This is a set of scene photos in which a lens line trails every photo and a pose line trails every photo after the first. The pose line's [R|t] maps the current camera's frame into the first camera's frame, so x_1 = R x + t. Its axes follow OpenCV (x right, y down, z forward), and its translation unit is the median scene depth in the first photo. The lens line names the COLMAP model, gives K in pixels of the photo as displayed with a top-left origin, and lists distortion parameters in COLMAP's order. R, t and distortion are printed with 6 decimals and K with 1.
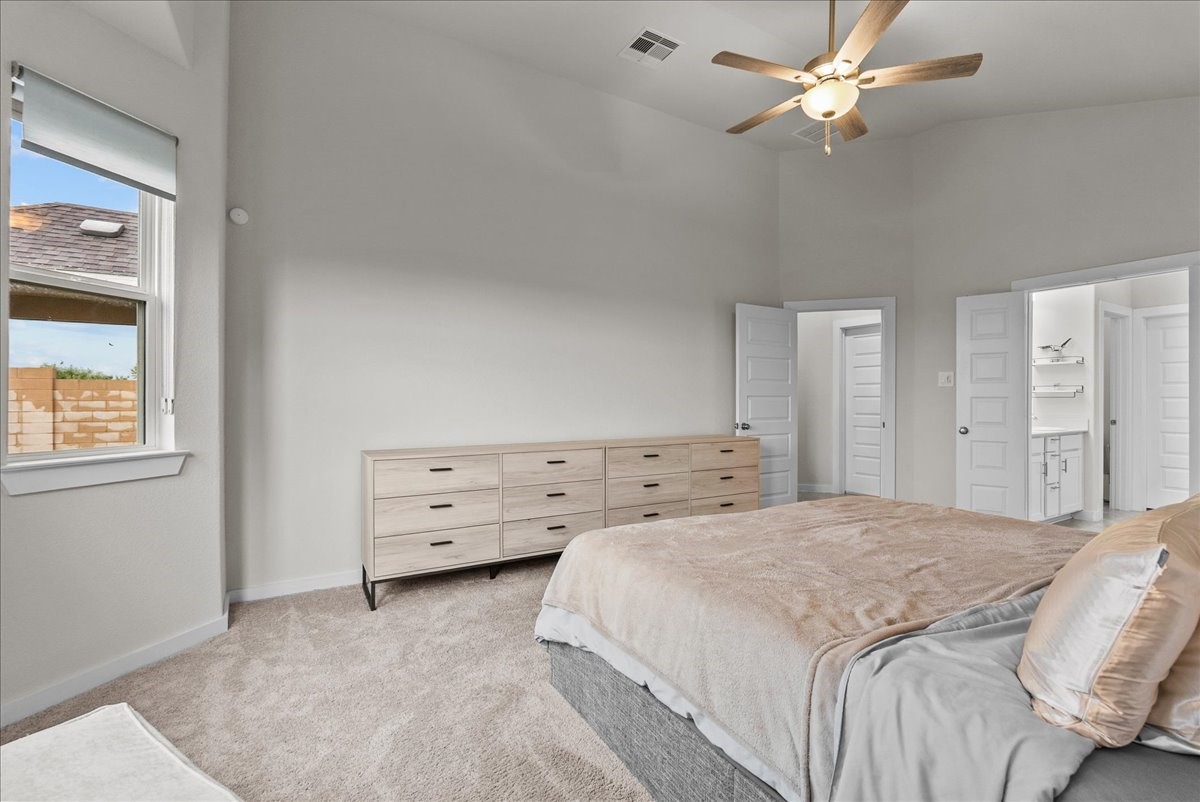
lens RADIAL K [[526.0, 0, 602.4], [0, 526.0, 396.7], [0, 0, 1]] dist [-0.002842, -0.000216]
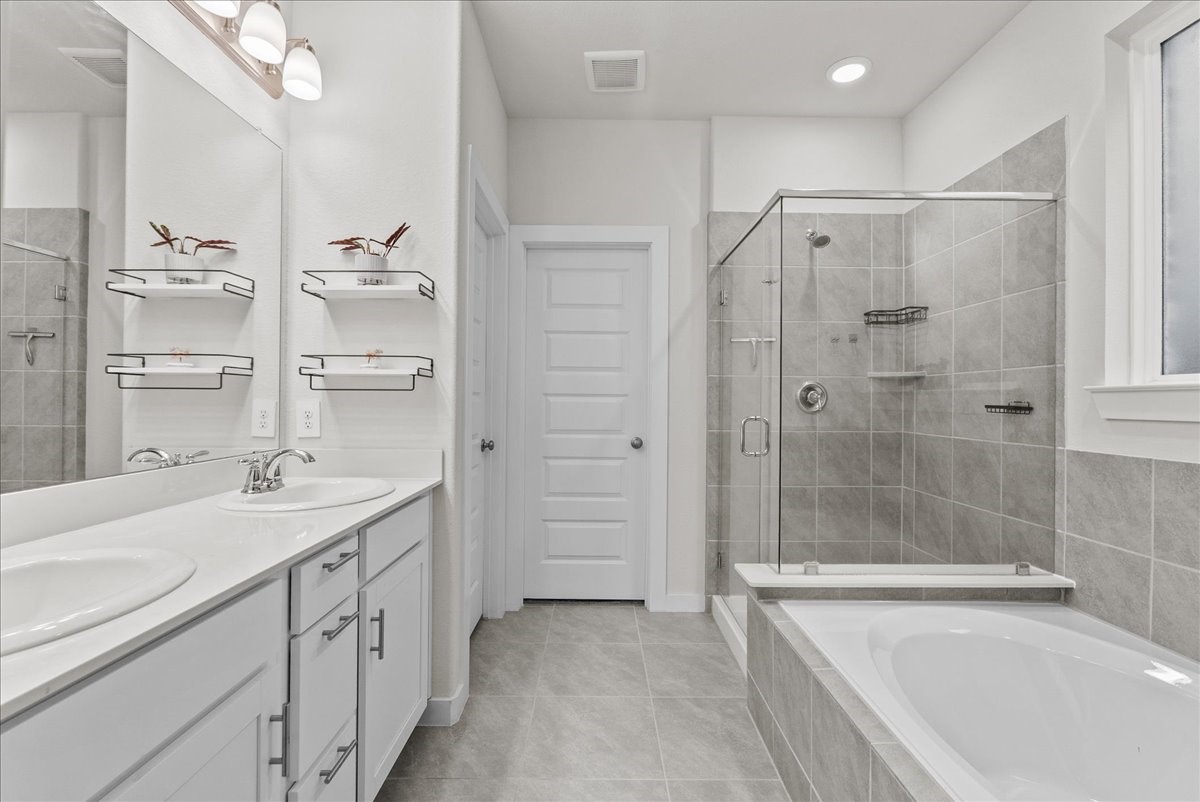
lens RADIAL K [[526.0, 0, 602.4], [0, 526.0, 396.7], [0, 0, 1]] dist [-0.002842, -0.000216]
pose [[0.499403, 0.006716, 0.866344, 0.647830], [-0.008002, 0.999963, -0.003139, 0.005727], [-0.866333, -0.005365, 0.499438, 0.703591]]
